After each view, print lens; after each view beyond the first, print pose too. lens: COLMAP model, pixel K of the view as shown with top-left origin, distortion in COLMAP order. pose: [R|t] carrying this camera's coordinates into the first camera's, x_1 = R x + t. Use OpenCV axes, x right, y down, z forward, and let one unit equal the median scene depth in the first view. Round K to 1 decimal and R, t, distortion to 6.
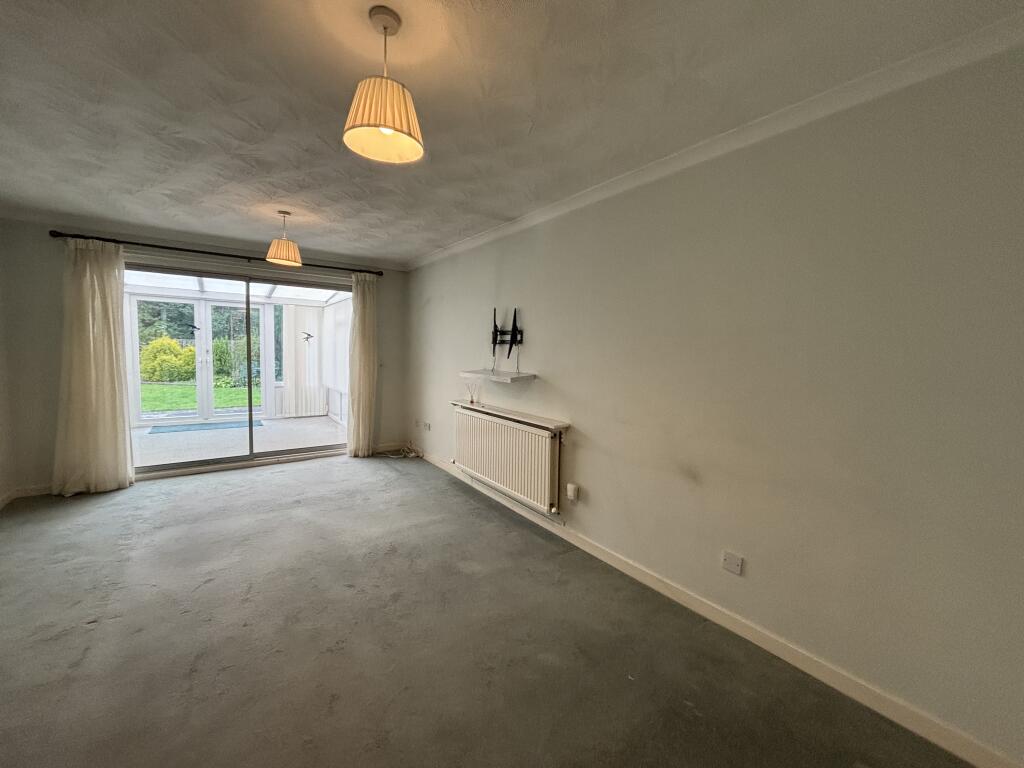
lens RADIAL K [[410.2, 0, 508.2], [0, 410.2, 379.7], [0, 0, 1]] dist [-0.000517, -0.000352]
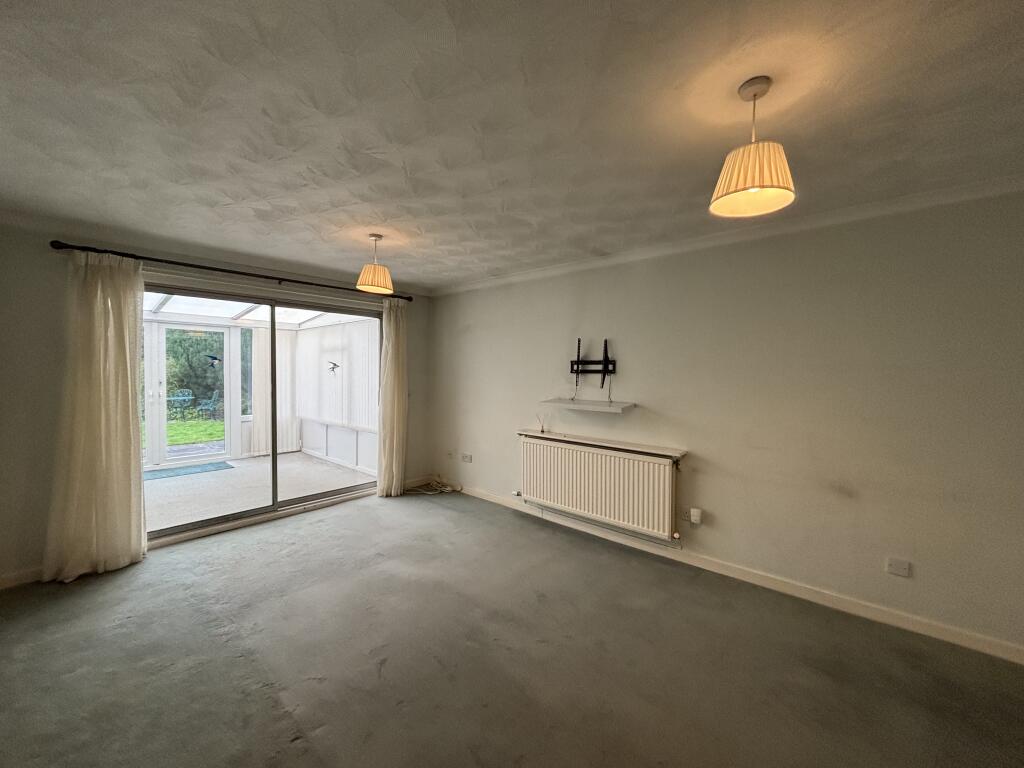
lens RADIAL K [[410.2, 0, 508.2], [0, 410.2, 379.7], [0, 0, 1]] dist [-0.000517, -0.000352]
pose [[0.975868, -0.021447, 0.217306, -0.426952], [0.031319, 0.998623, -0.042089, -0.035525], [-0.216104, 0.047879, 0.975196, 0.053396]]
